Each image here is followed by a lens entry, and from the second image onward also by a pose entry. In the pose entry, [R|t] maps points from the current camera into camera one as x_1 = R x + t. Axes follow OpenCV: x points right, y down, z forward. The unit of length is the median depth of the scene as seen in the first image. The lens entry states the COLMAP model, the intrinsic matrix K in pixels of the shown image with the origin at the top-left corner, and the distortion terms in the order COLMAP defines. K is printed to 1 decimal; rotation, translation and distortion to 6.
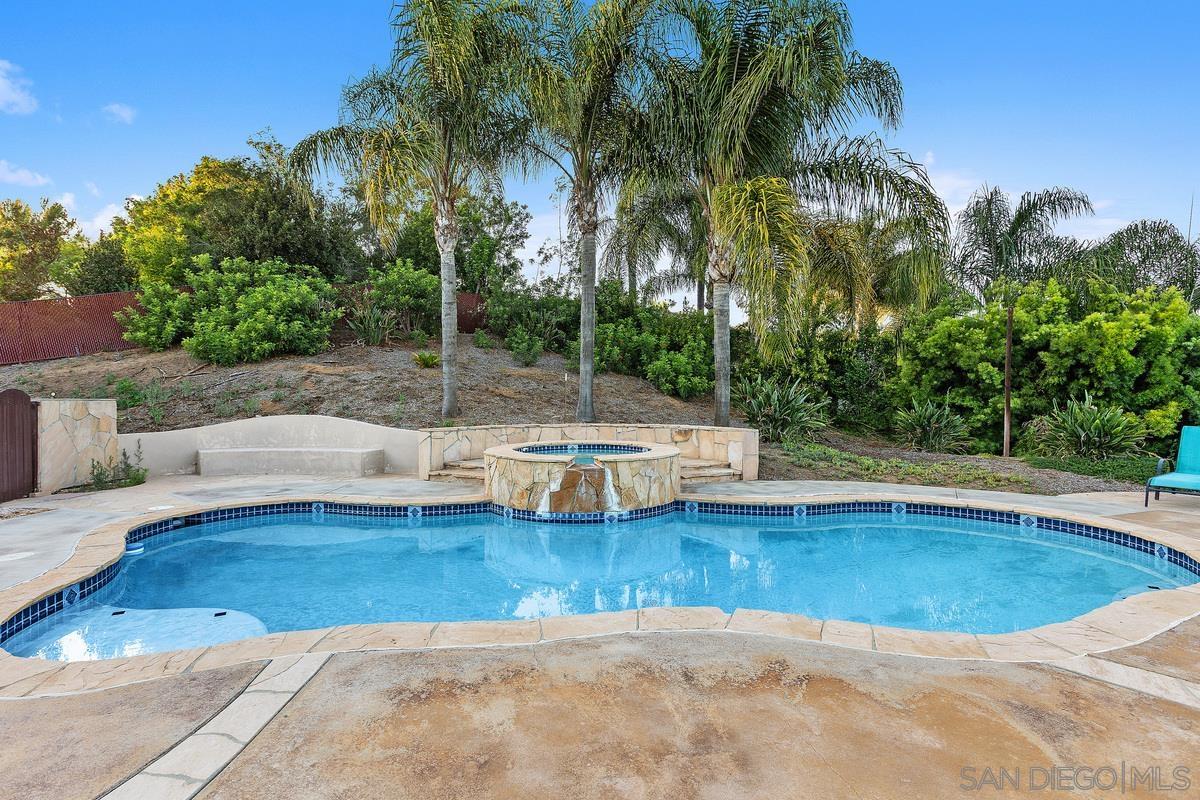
lens RADIAL K [[555.7, 0, 601.3], [0, 555.7, 401.1], [0, 0, 1]] dist [0.002735, 0.000188]
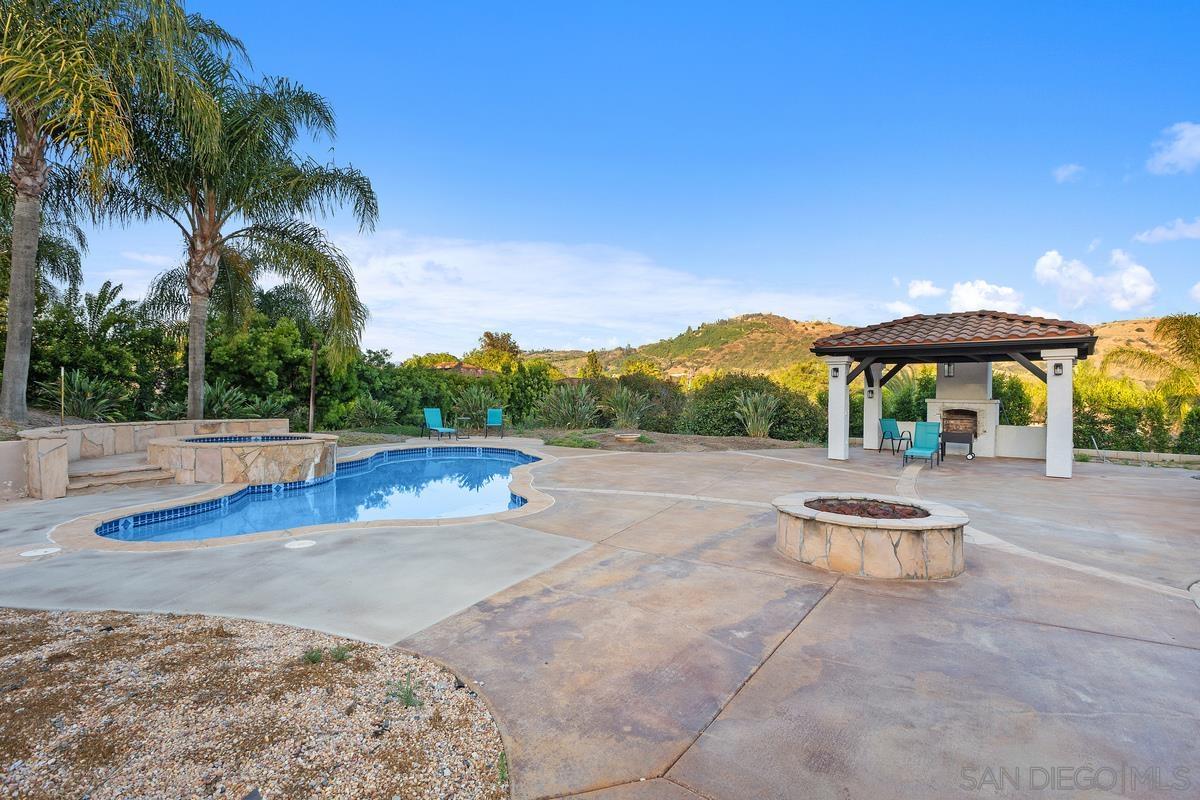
lens RADIAL K [[555.7, 0, 601.1], [0, 555.7, 397.2], [0, 0, 1]] dist [0.002735, 0.000188]
pose [[-0.001423, -0.003840, 0.999992, -1.386383], [0.003817, 0.999985, 0.003845, -0.005572], [-0.999992, 0.003822, -0.001408, 0.266618]]
